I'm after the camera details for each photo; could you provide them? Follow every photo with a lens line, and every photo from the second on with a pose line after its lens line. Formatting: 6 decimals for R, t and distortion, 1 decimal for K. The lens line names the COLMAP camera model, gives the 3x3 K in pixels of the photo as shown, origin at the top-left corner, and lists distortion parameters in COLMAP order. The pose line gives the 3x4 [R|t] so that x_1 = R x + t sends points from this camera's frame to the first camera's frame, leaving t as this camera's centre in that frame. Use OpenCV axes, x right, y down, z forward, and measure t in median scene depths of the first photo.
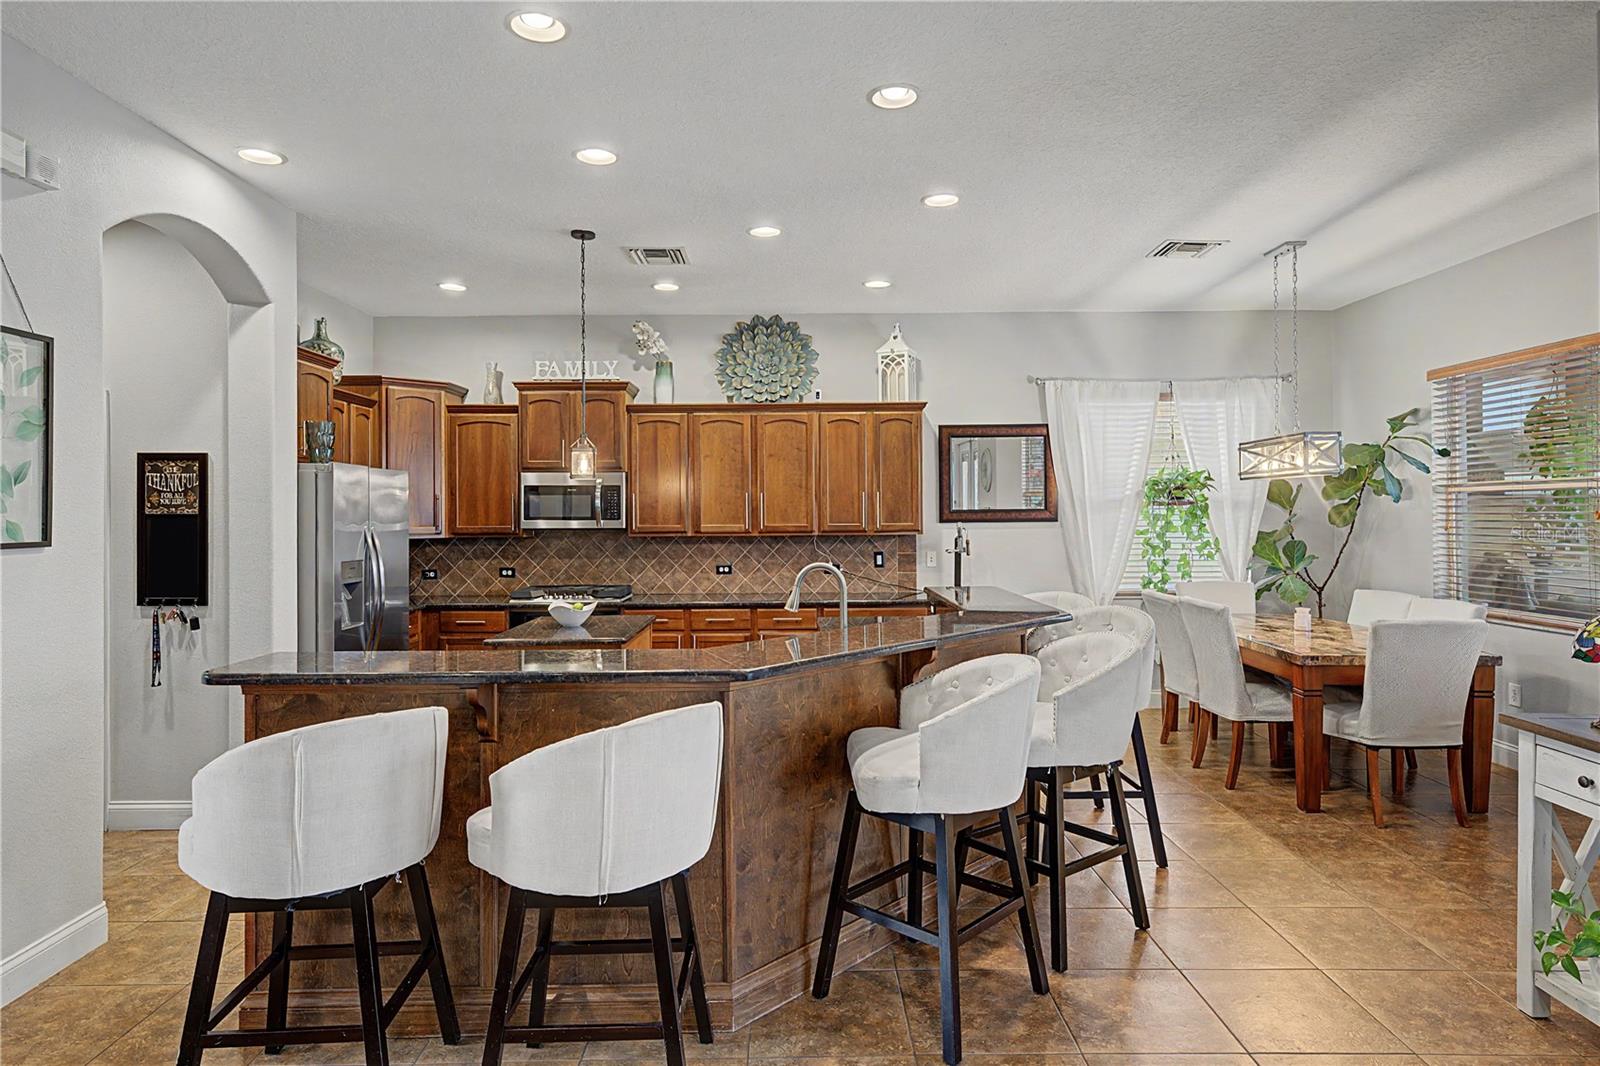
lens RADIAL K [[912.7, 0, 794.7], [0, 912.7, 508.4], [0, 0, 1]] dist [0.001798, -0.000118]
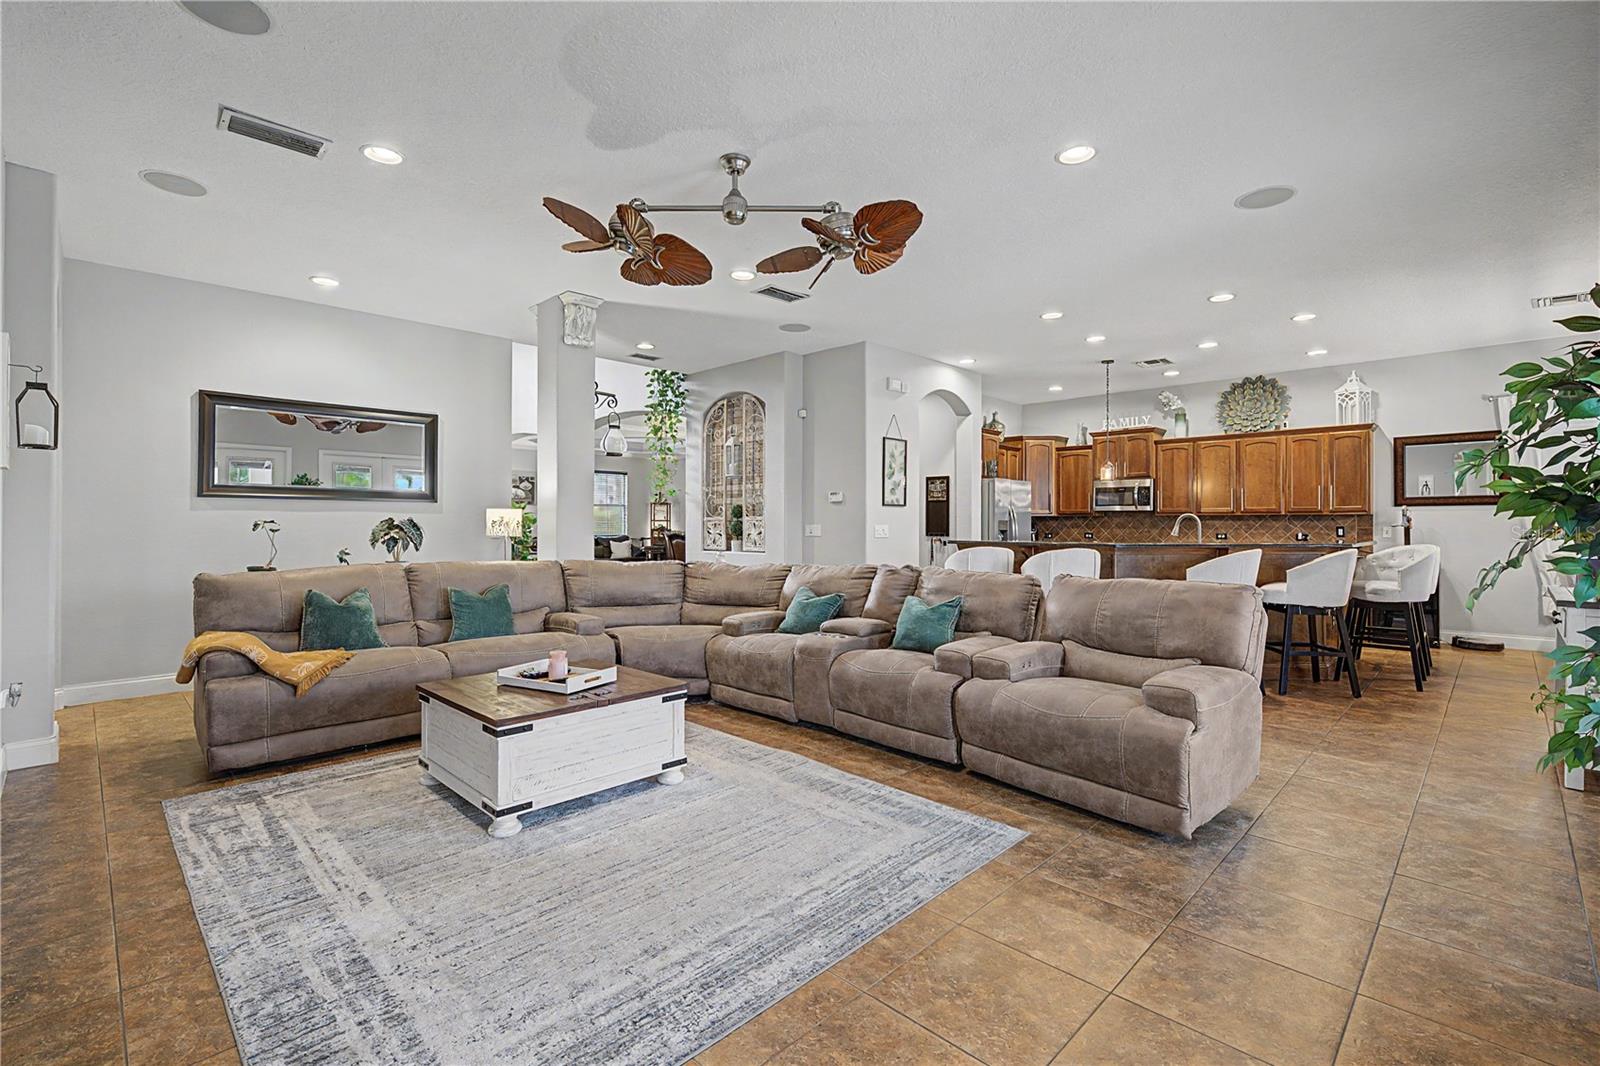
lens RADIAL K [[716.4, 0, 795.5], [0, 716.4, 520.8], [0, 0, 1]] dist [0.001112, -0.000016]
pose [[0.707520, 0.004834, -0.706677, 0.300666], [-0.002597, 0.999988, 0.004241, 0.037192], [0.706689, -0.001165, 0.707524, -0.462270]]
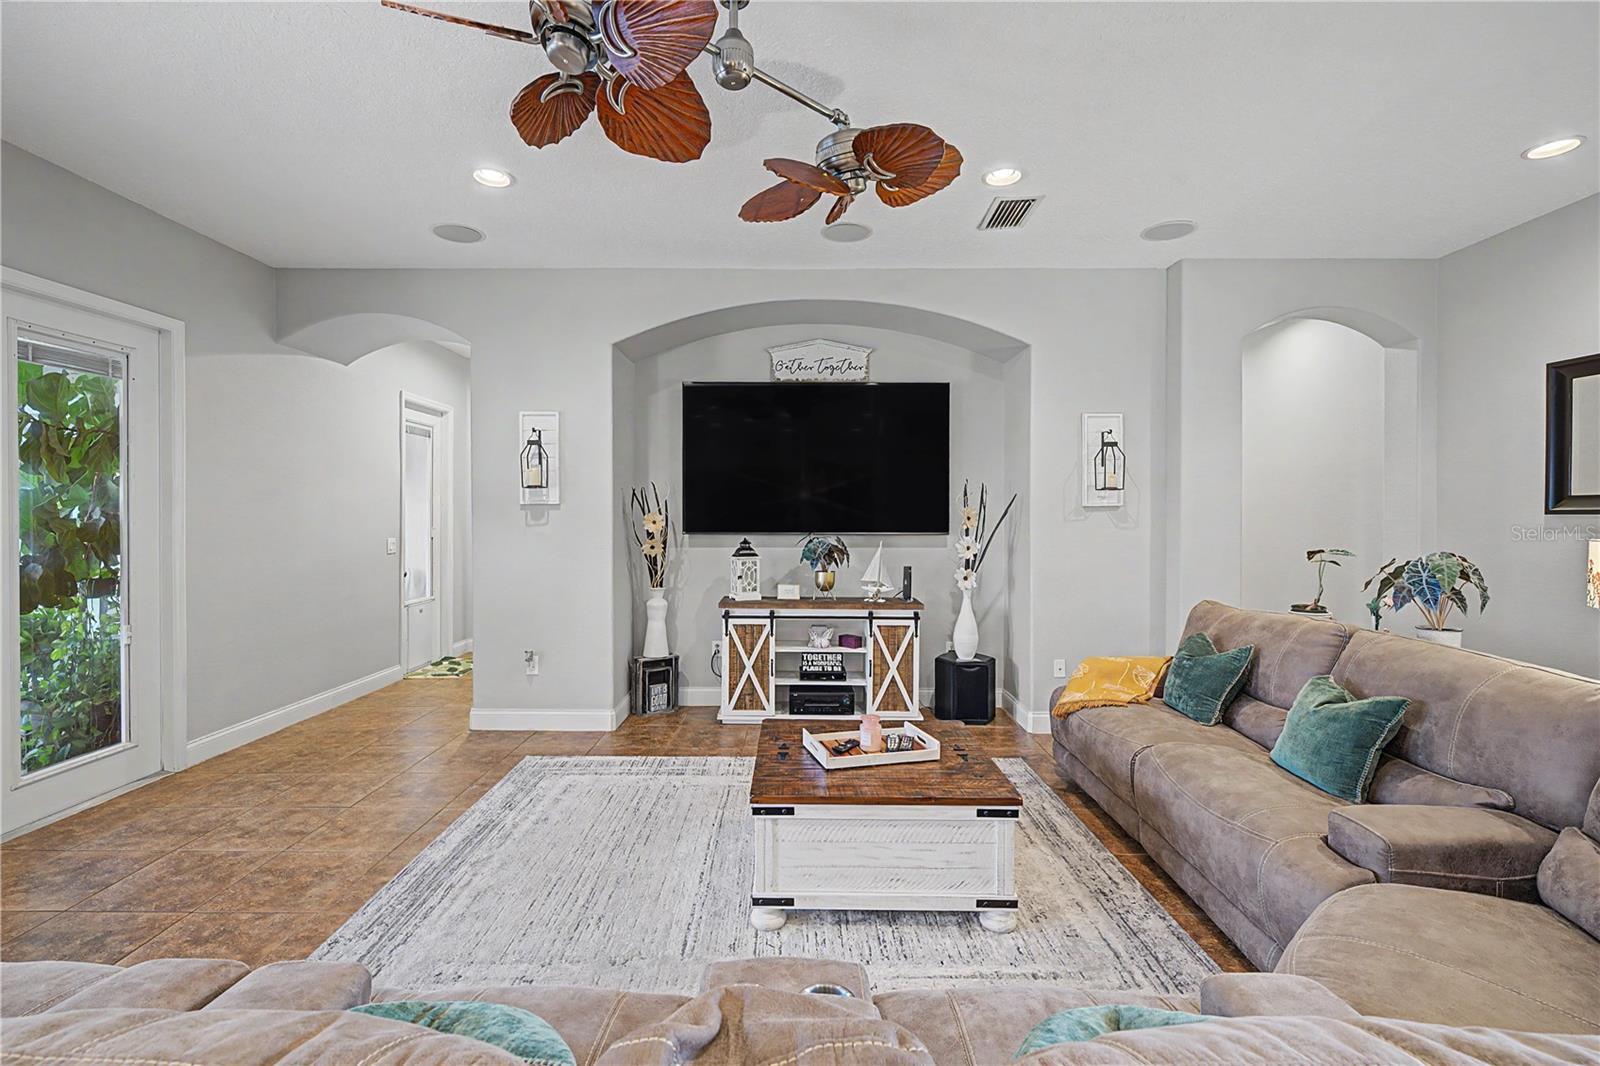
lens RADIAL K [[724.8, 0, 794.1], [0, 724.8, 518.5], [0, 0, 1]] dist [0.001139, 0.000061]
pose [[-0.999937, 0.007772, 0.008078, -0.139058], [0.007768, 0.999970, -0.000542, 0.014790], [-0.008082, -0.000480, -0.999967, 0.213284]]
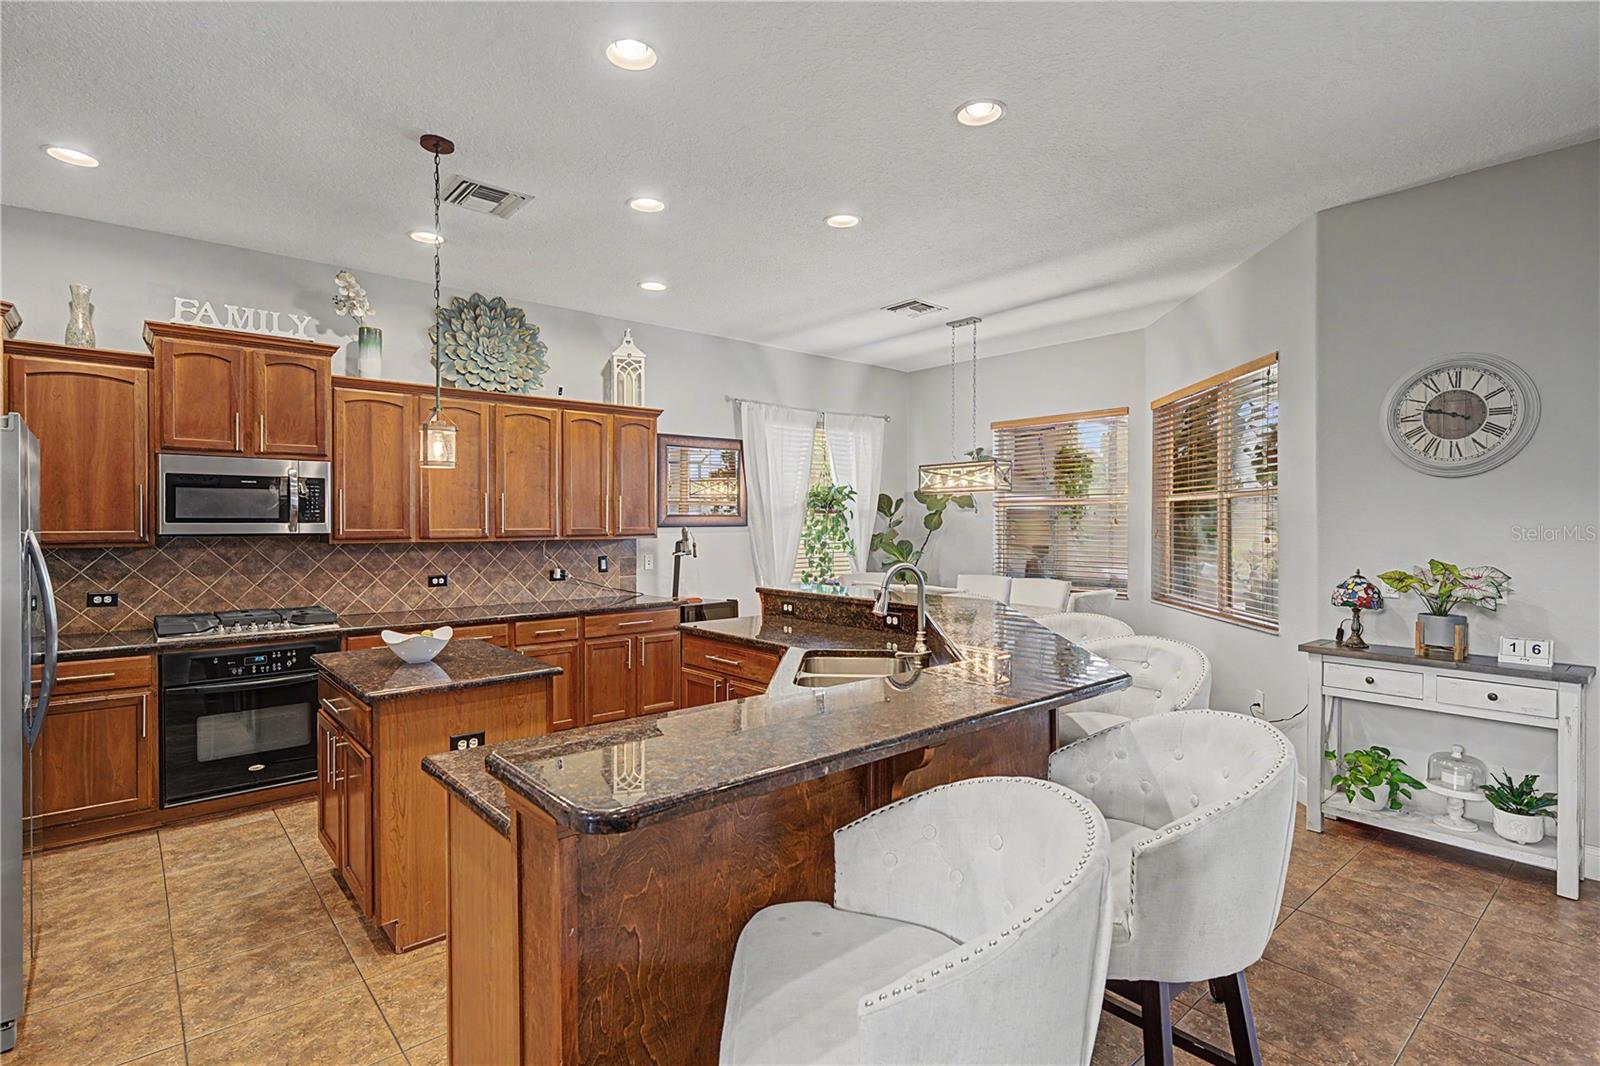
lens RADIAL K [[782.7, 0, 796.7], [0, 782.7, 525.3], [0, 0, 1]] dist [0.001787, -0.000470]
pose [[0.758775, 0.002665, 0.651348, -0.315573], [-0.008033, 0.999954, 0.005266, 0.008053], [-0.651304, -0.009228, 0.758761, 0.228123]]
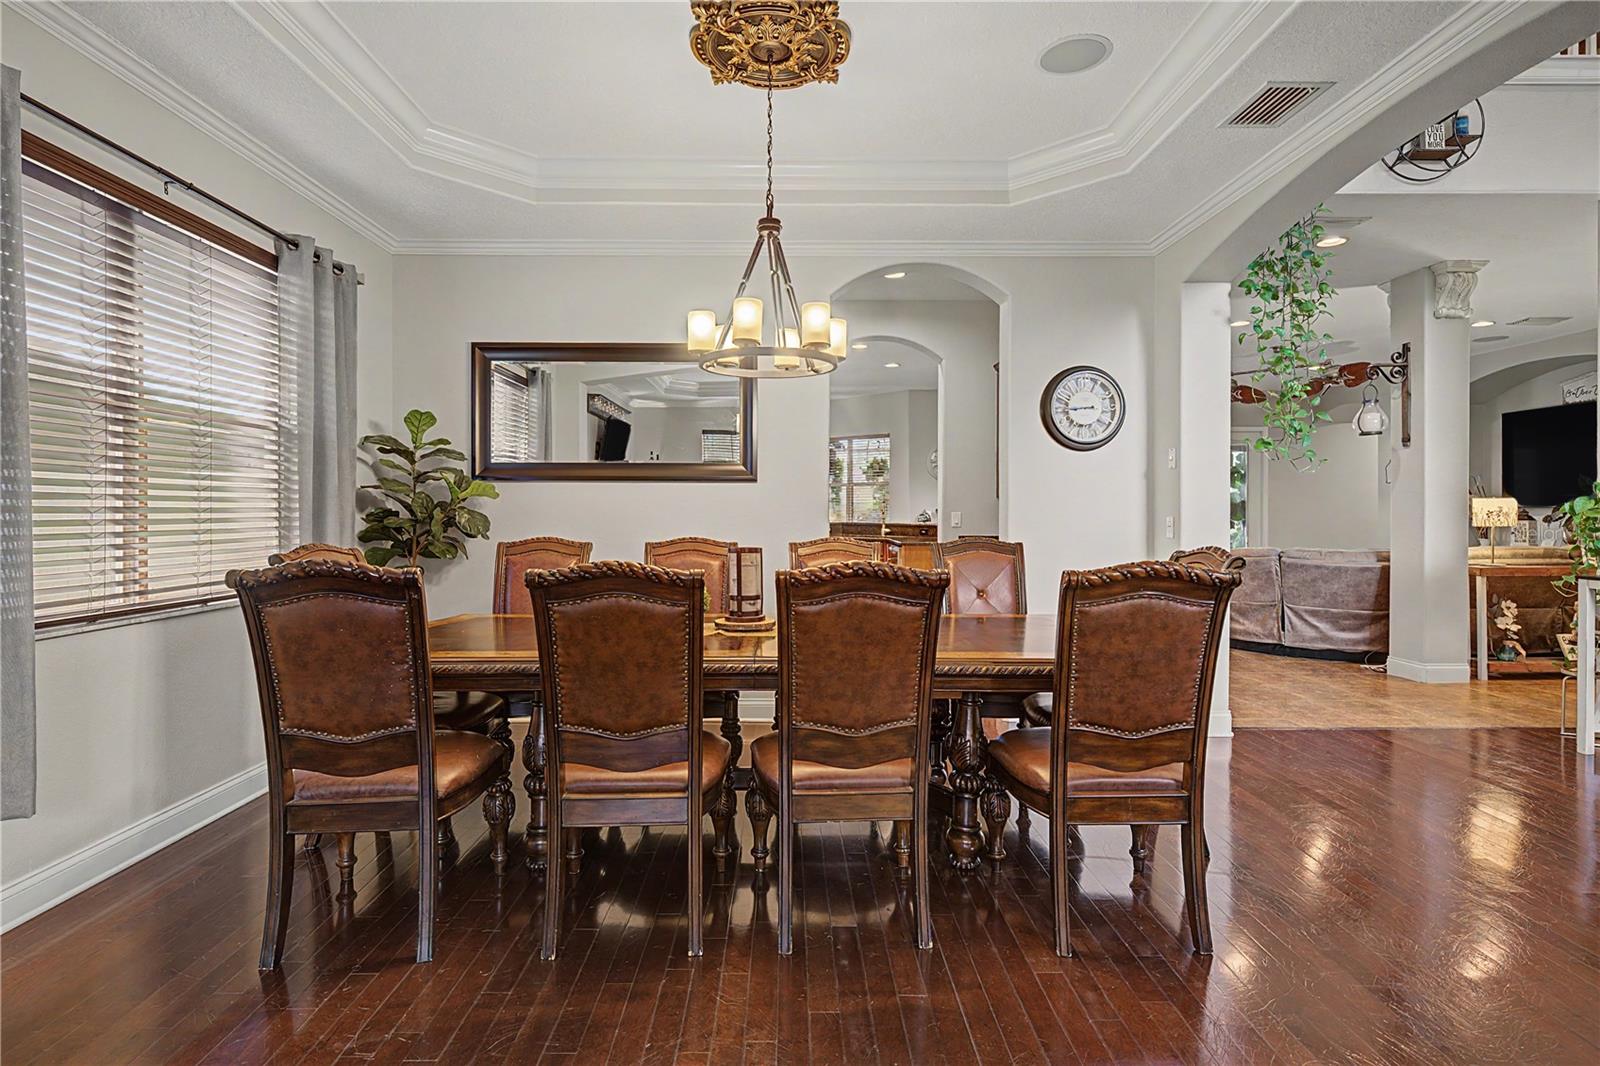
lens RADIAL K [[802.0, 0, 794.9], [0, 802.0, 513.0], [0, 0, 1]] dist [-0.000920, -0.000228]
pose [[-0.003577, 0.002300, 0.999991, -1.435260], [-0.006191, 0.999978, -0.002322, 0.052362], [-0.999974, -0.006200, -0.003563, 0.686710]]
